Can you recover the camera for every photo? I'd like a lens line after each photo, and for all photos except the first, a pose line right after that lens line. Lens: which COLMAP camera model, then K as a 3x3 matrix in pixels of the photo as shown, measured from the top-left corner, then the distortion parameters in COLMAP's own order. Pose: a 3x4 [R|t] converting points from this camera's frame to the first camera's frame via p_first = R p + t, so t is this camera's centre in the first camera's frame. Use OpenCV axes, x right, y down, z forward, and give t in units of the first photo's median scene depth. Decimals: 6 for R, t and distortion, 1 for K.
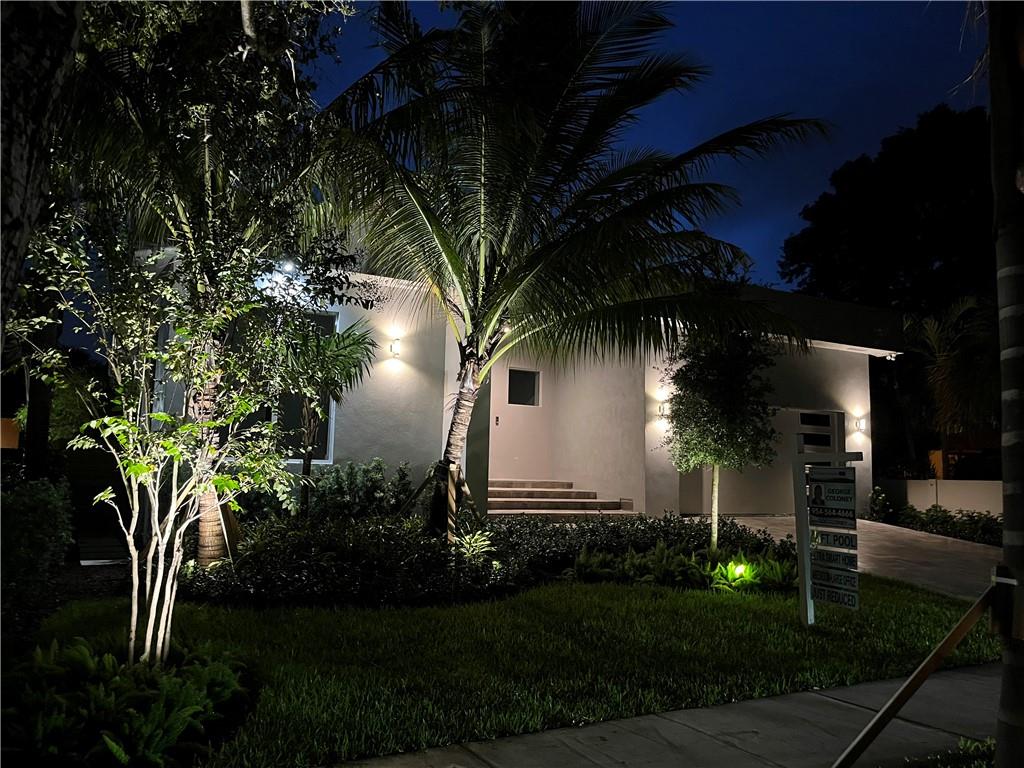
lens RADIAL K [[788.0, 0, 512.0], [0, 788.0, 384.0], [0, 0, 1]] dist [0.076467, -0.092461]
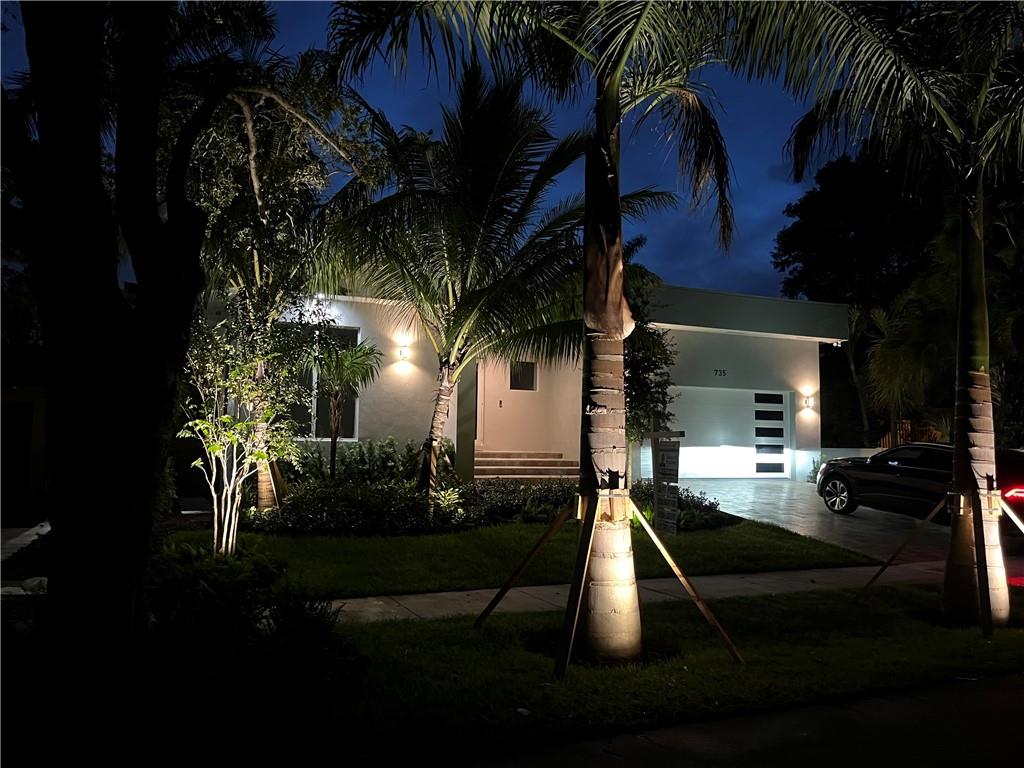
lens RADIAL K [[788.0, 0, 512.0], [0, 788.0, 384.0], [0, 0, 1]] dist [0.076467, -0.092461]
pose [[0.996033, -0.017320, -0.087278, 0.181715], [0.020357, 0.999213, 0.034032, -0.043440], [0.086620, -0.035674, 0.995603, -0.366495]]
